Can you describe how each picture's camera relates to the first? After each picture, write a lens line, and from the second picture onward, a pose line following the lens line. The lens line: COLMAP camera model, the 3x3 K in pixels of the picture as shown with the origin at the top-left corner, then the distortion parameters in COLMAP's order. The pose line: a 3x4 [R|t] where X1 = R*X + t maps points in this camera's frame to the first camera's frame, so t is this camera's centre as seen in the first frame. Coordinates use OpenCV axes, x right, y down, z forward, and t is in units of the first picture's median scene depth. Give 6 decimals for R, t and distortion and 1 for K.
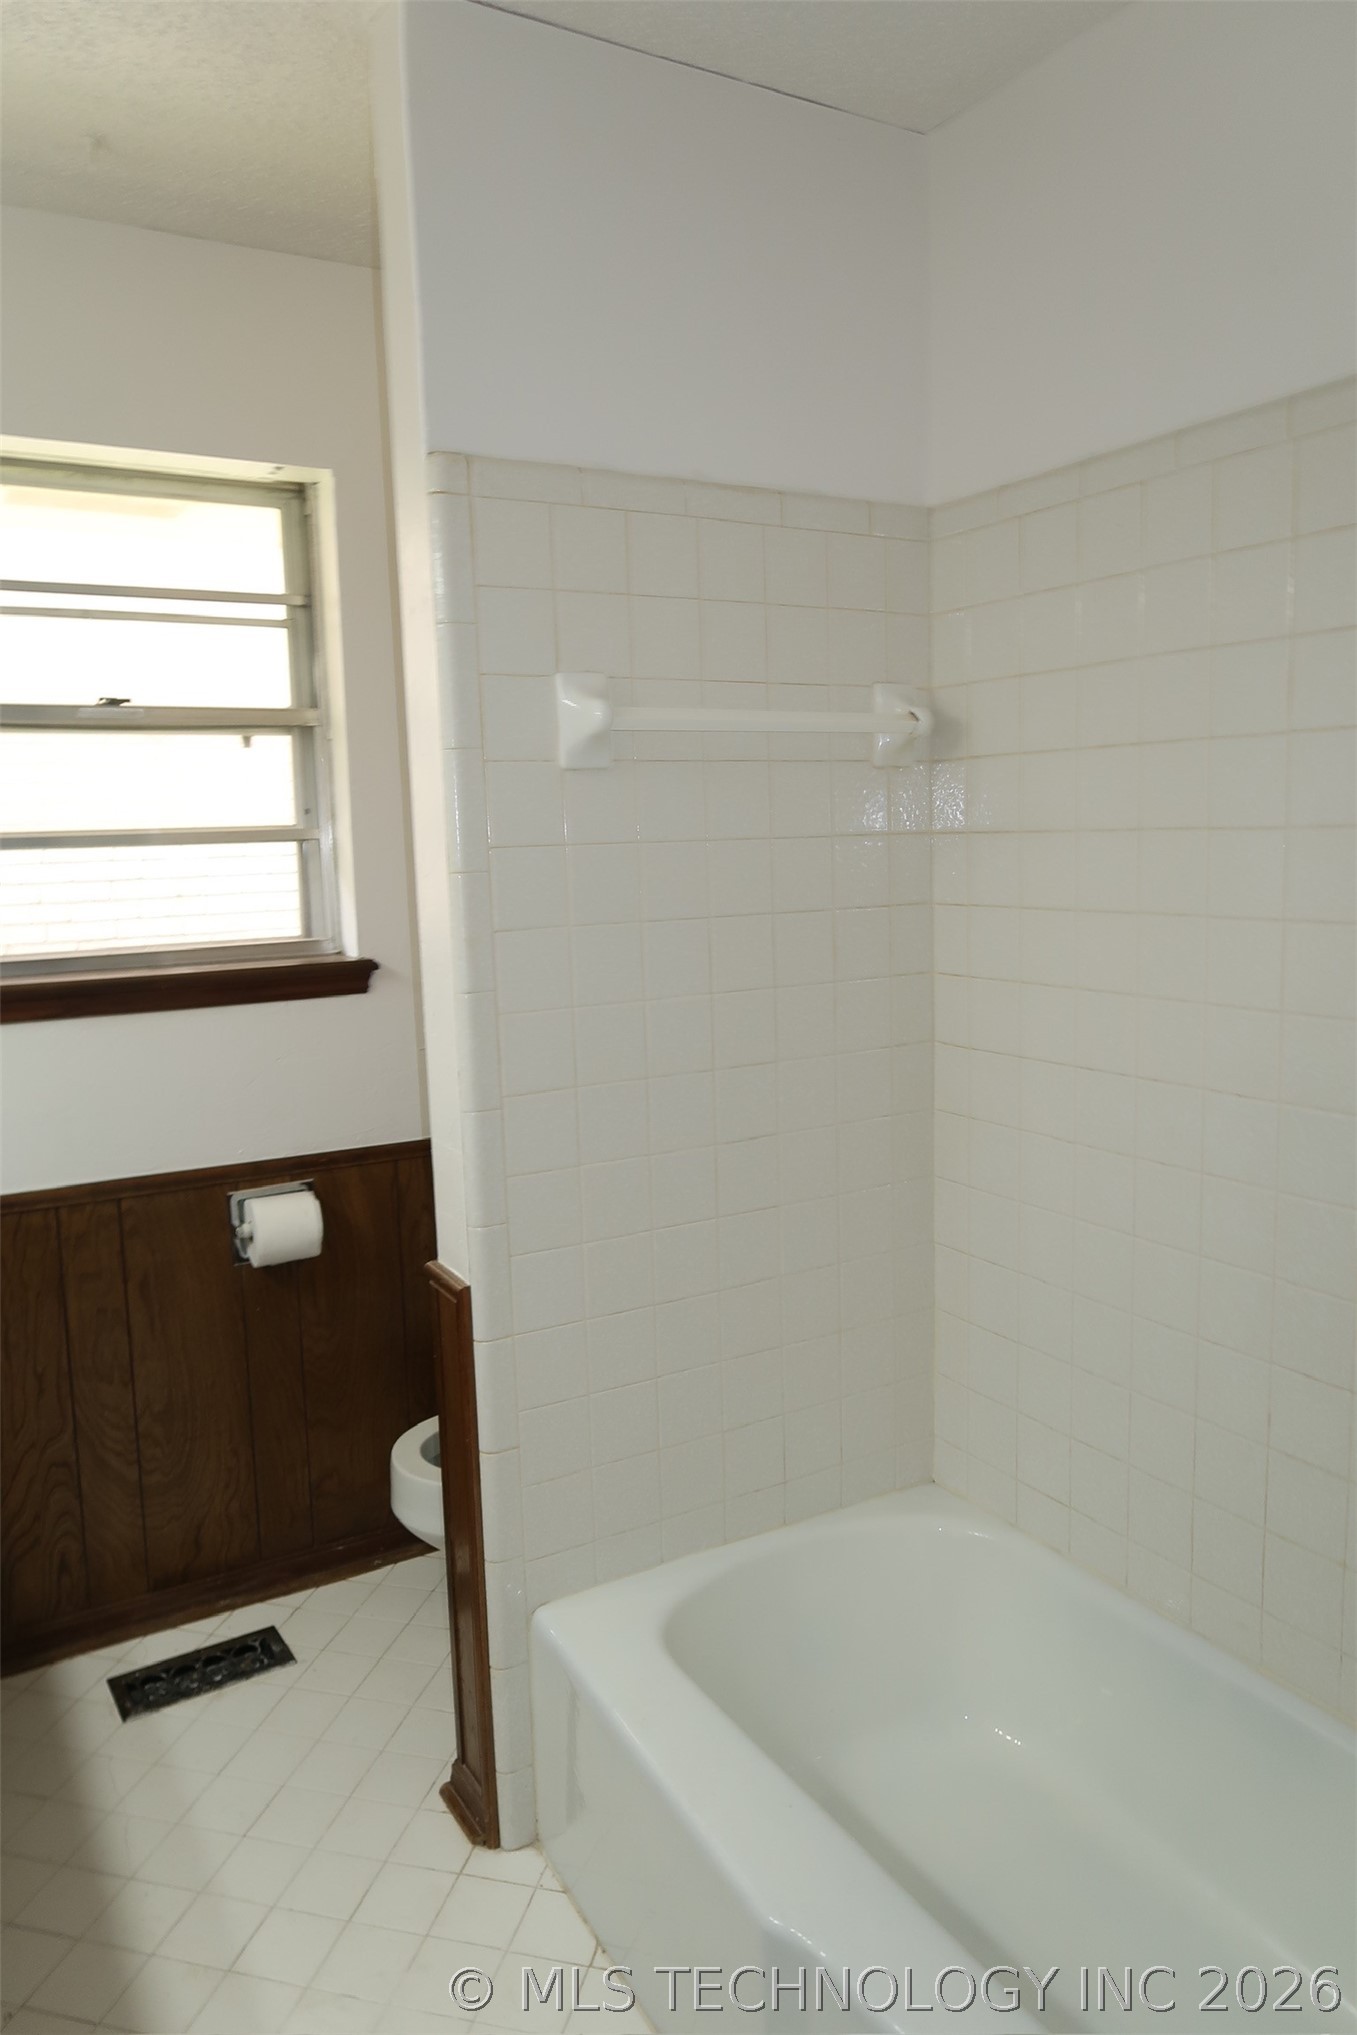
lens RADIAL K [[1404.4, 0, 678.5], [0, 1404.4, 1017.5], [0, 0, 1]] dist [-0.020114, 0.009806]
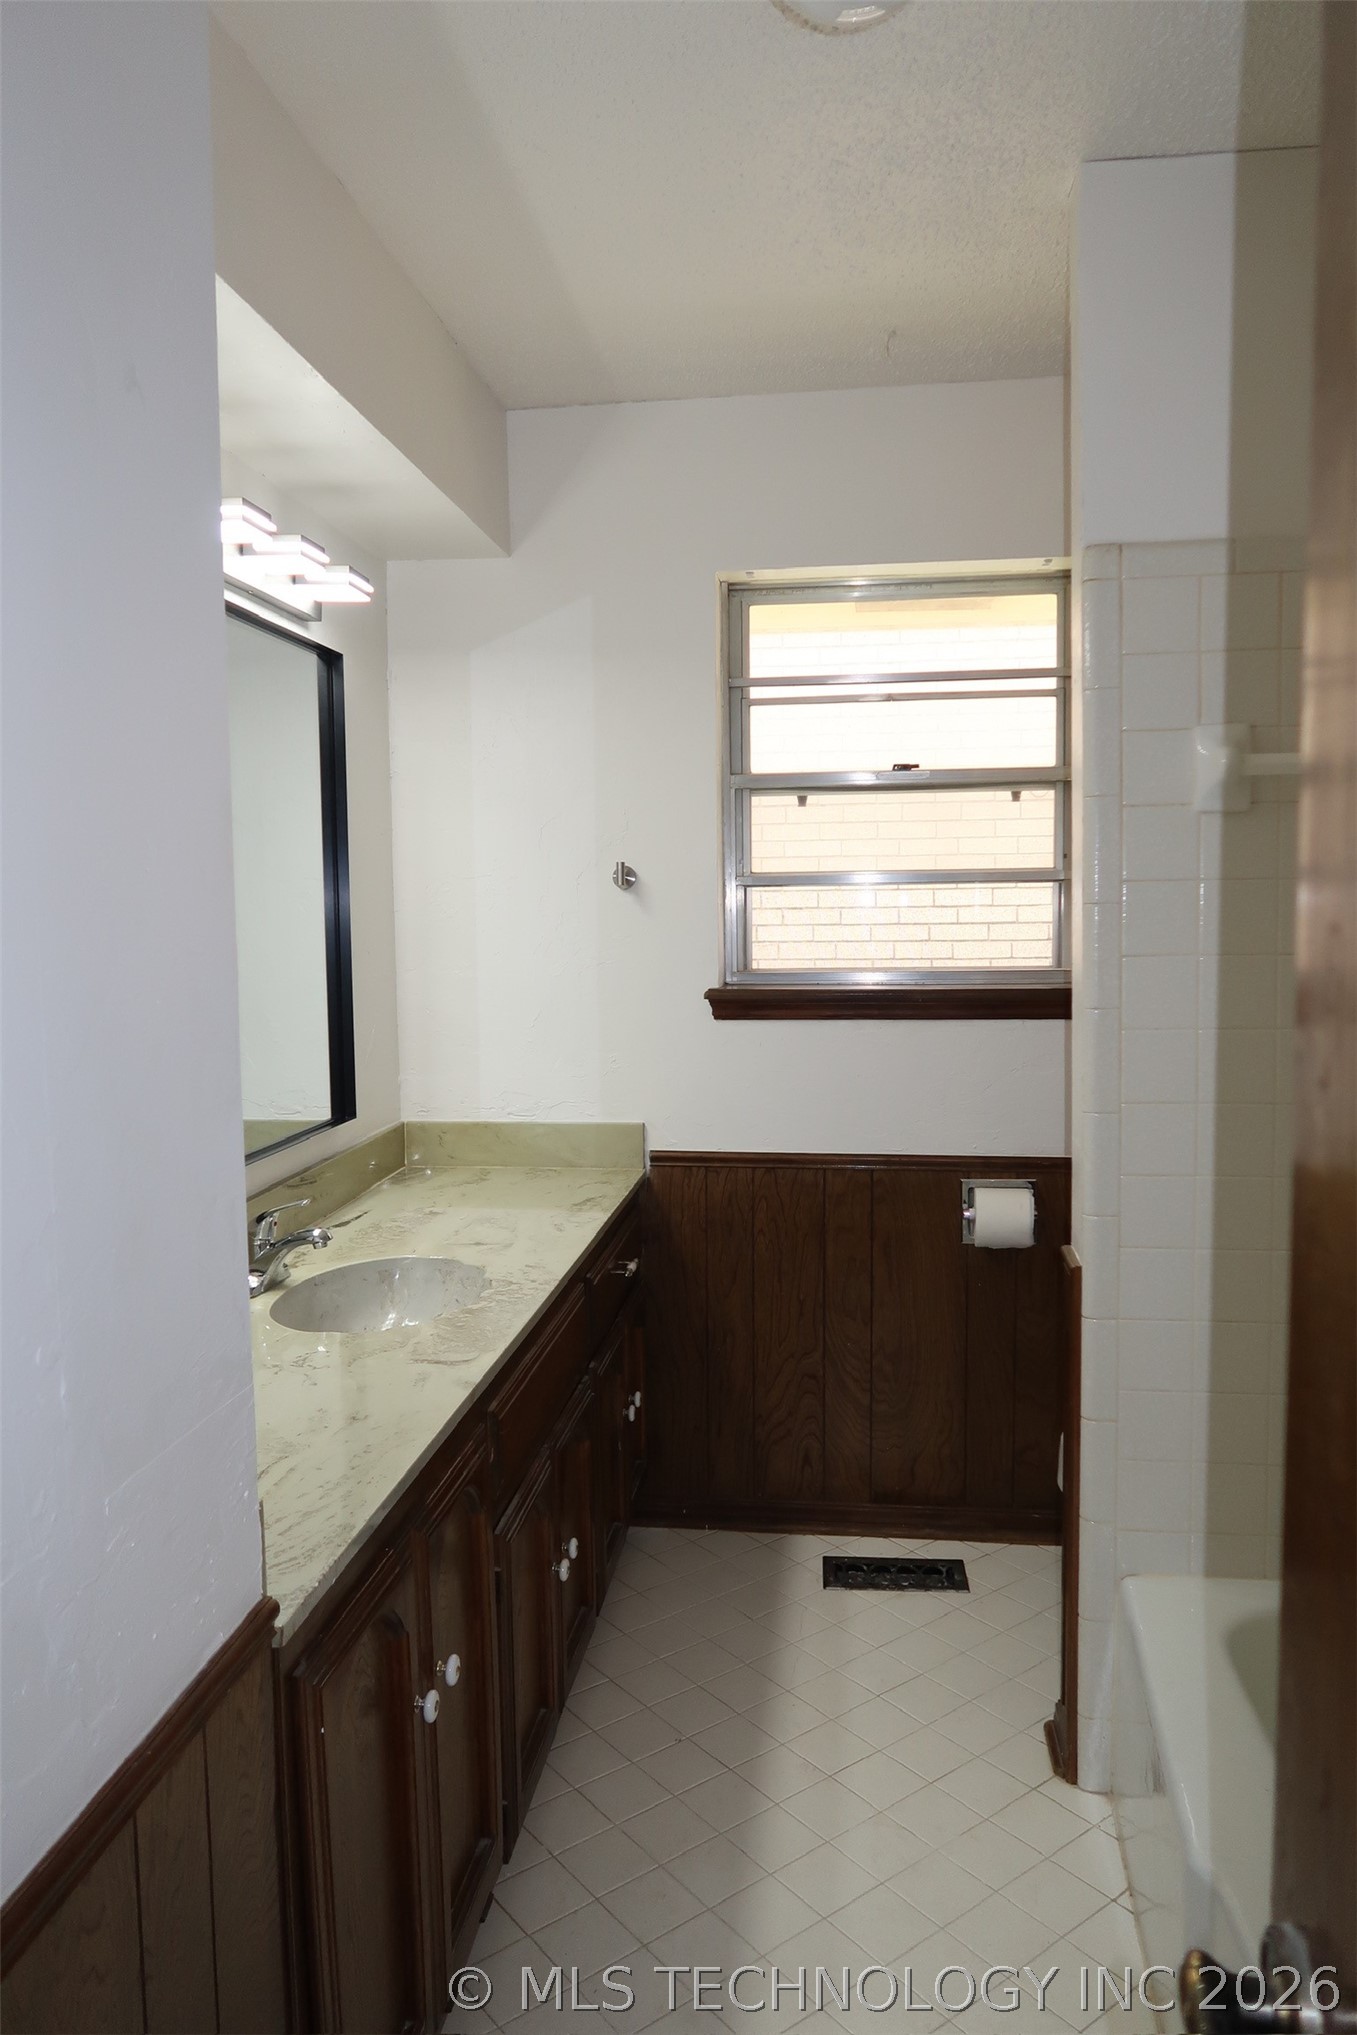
lens RADIAL K [[1404.4, 0, 678.5], [0, 1404.4, 1017.5], [0, 0, 1]] dist [-0.020114, 0.009806]
pose [[0.787036, 0.064215, -0.613556, 0.208797], [-0.088992, 0.995983, -0.009914, 0.023192], [0.610455, 0.062404, 0.789589, -0.080643]]
